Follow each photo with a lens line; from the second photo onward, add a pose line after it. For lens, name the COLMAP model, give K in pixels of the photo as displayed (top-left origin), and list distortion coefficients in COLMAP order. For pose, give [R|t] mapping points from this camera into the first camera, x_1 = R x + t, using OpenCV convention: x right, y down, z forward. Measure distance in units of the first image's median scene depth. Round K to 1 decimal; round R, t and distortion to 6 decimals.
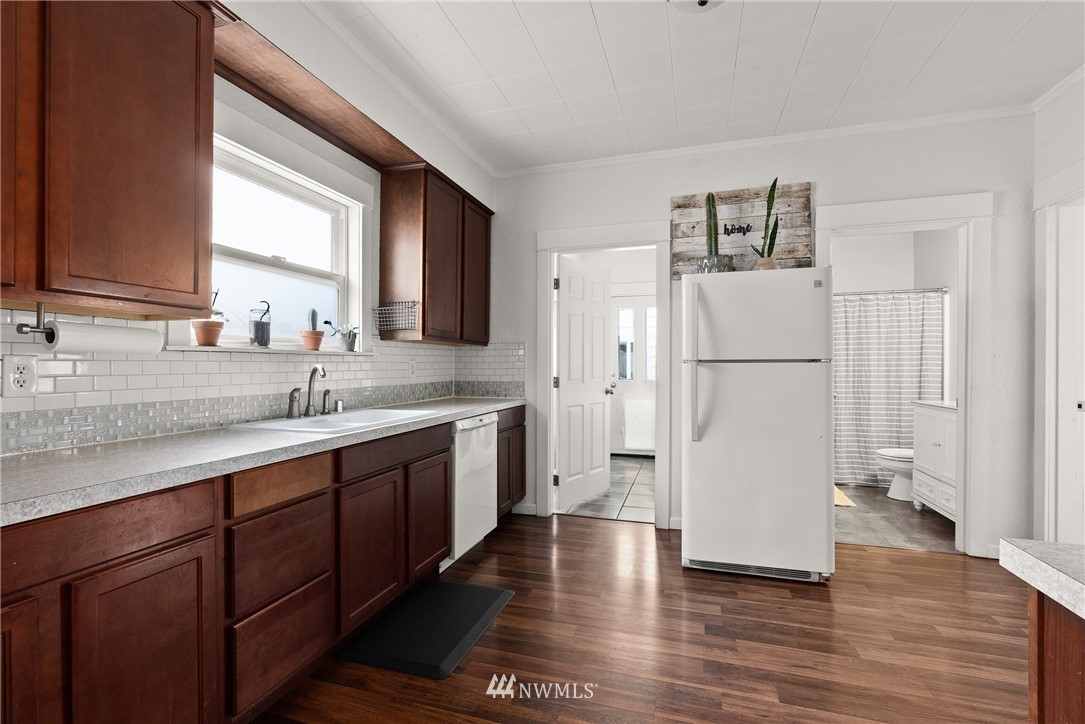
lens RADIAL K [[496.9, 0, 546.0], [0, 496.9, 365.0], [0, 0, 1]] dist [-0.009390, -0.000111]
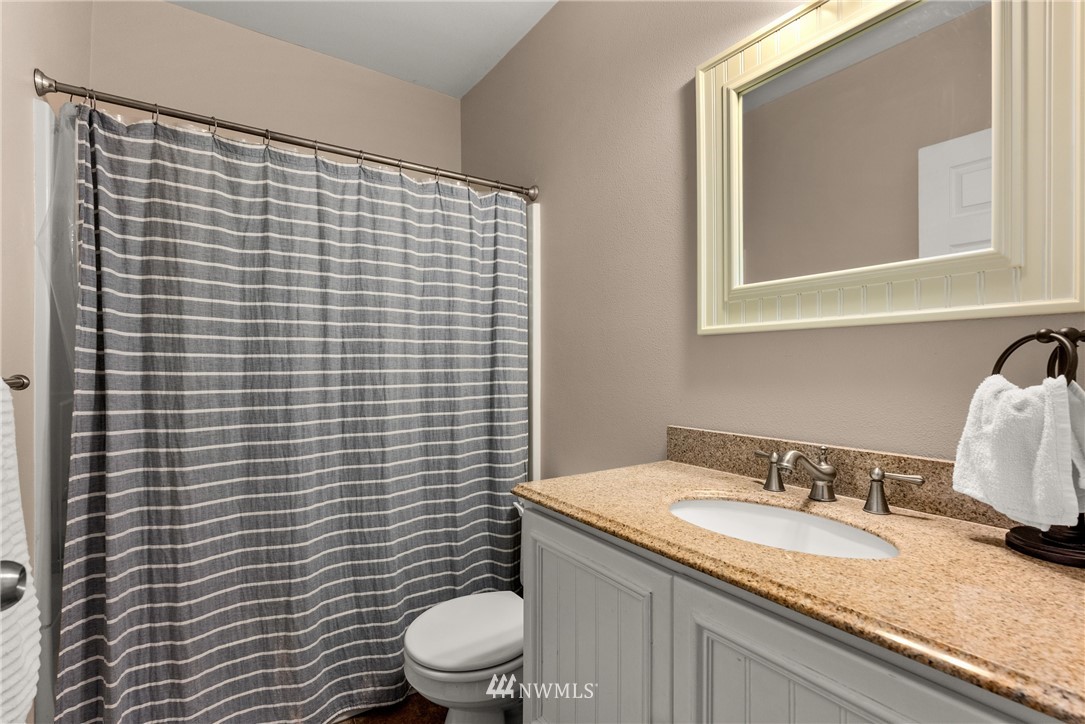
lens RADIAL K [[496.9, 0, 541.9], [0, 496.9, 366.6], [0, 0, 1]] dist [-0.009390, -0.000111]
pose [[0.589217, -0.002574, 0.807971, 0.437913], [0.003706, 0.999993, 0.000483, 0.003530], [-0.807966, 0.002710, 0.589222, 0.706624]]
